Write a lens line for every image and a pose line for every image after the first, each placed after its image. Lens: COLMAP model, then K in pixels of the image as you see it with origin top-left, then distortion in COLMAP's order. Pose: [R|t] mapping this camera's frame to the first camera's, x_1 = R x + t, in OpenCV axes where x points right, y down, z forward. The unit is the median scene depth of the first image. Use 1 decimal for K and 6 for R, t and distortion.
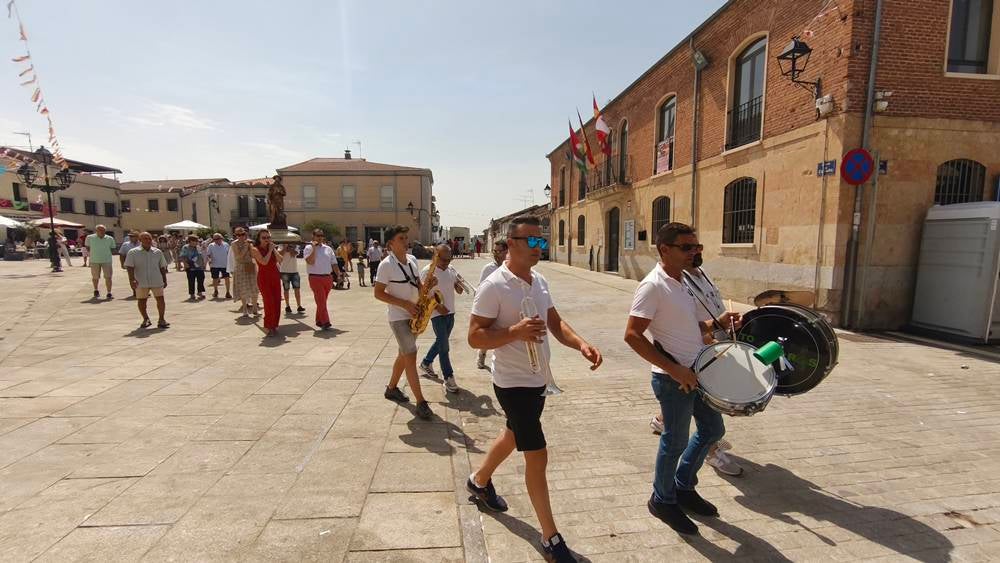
lens RADIAL K [[417.0, 0, 489.4], [0, 417.0, 286.1], [0, 0, 1]] dist [-0.004593, -0.000018]
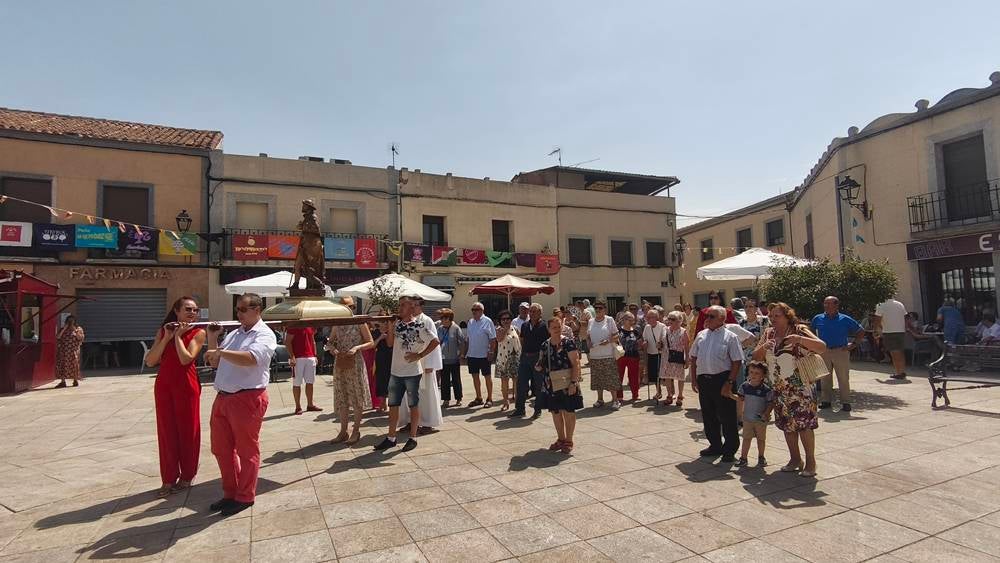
lens RADIAL K [[522.2, 0, 492.4], [0, 522.2, 285.8], [0, 0, 1]] dist [-0.001578, -0.000819]
pose [[0.339107, -0.064621, -0.938526, -0.400010], [-0.061155, 0.994014, -0.090538, -0.078482], [0.938758, 0.088098, 0.333125, 0.638001]]
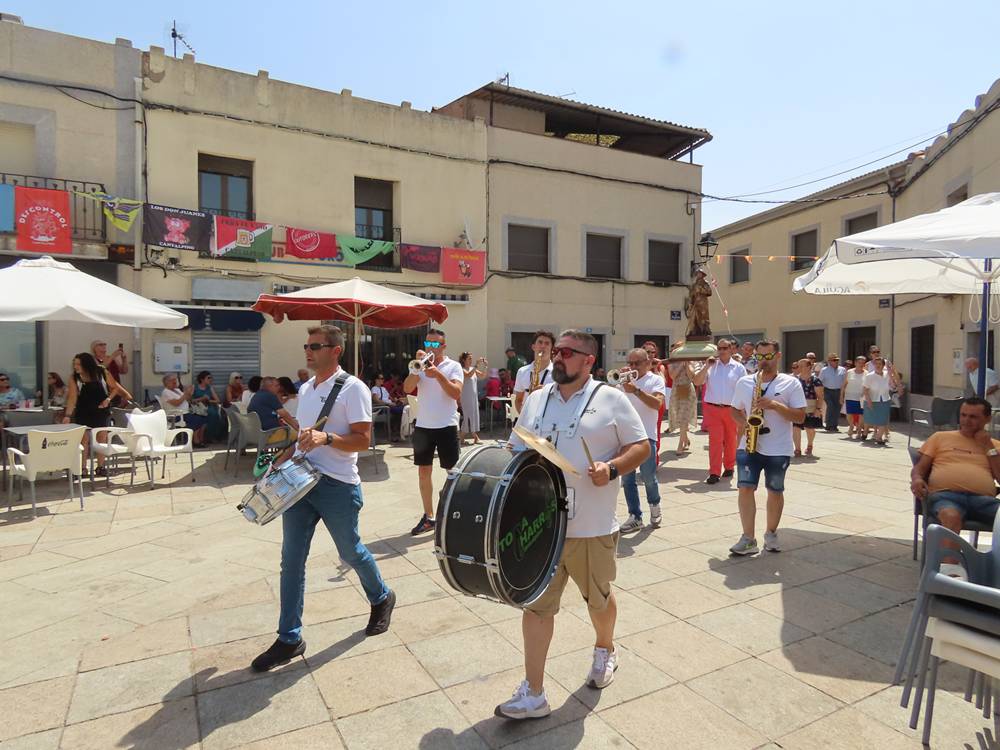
lens RADIAL K [[622.9, 0, 480.0], [0, 622.9, 374.3], [0, 0, 1]] dist [-0.004147, -0.001515]
pose [[0.376824, 0.026790, -0.925898, -0.588641], [-0.088750, 0.996027, -0.007301, -0.095741], [0.922024, 0.084924, 0.377704, 0.769957]]
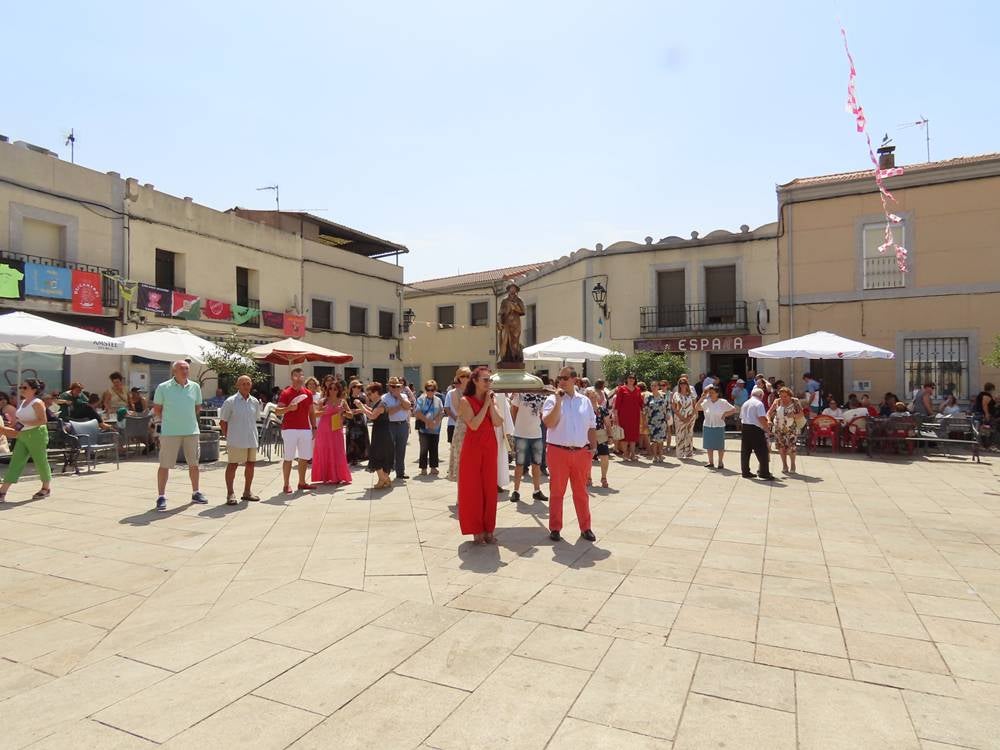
lens RADIAL K [[622.9, 0, 510.5], [0, 622.9, 377.9], [0, 0, 1]] dist [-0.004147, -0.001515]
pose [[0.878743, -0.005297, -0.477266, -0.462872], [-0.043054, 0.994982, -0.090315, -0.064860], [0.475350, 0.099912, 0.874105, 0.460731]]
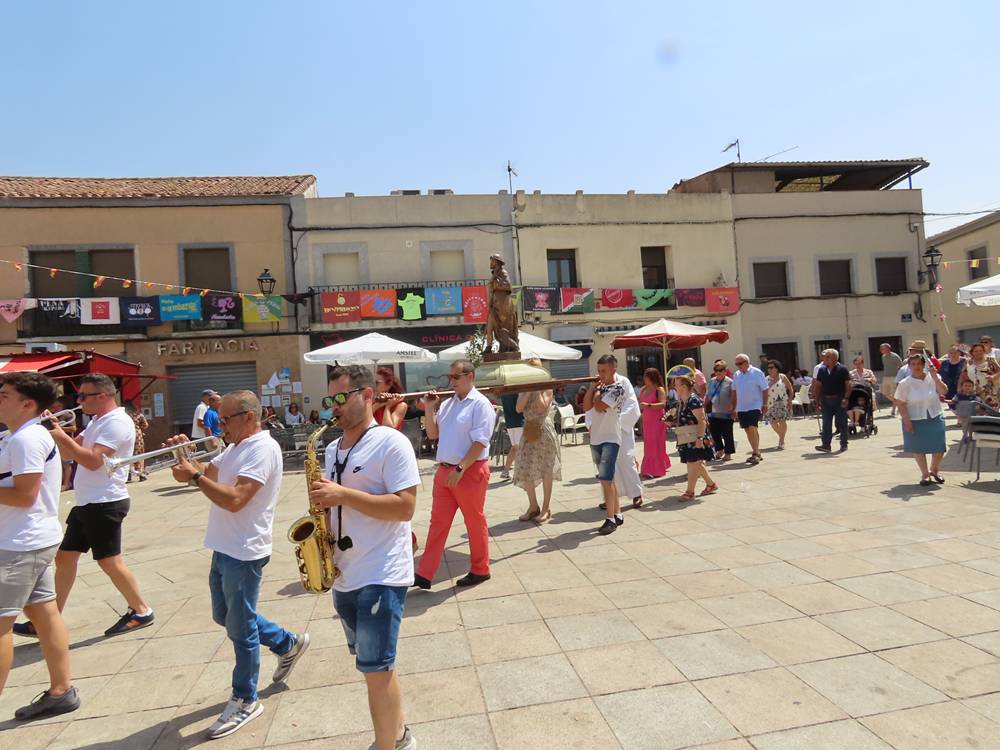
lens RADIAL K [[622.9, 0, 496.6], [0, 622.9, 375.2], [0, 0, 1]] dist [-0.004147, -0.001515]
pose [[0.071887, -0.020858, -0.997195, -0.436900], [-0.025154, 0.999425, -0.022718, -0.083068], [0.997096, 0.026716, 0.071321, 0.672247]]
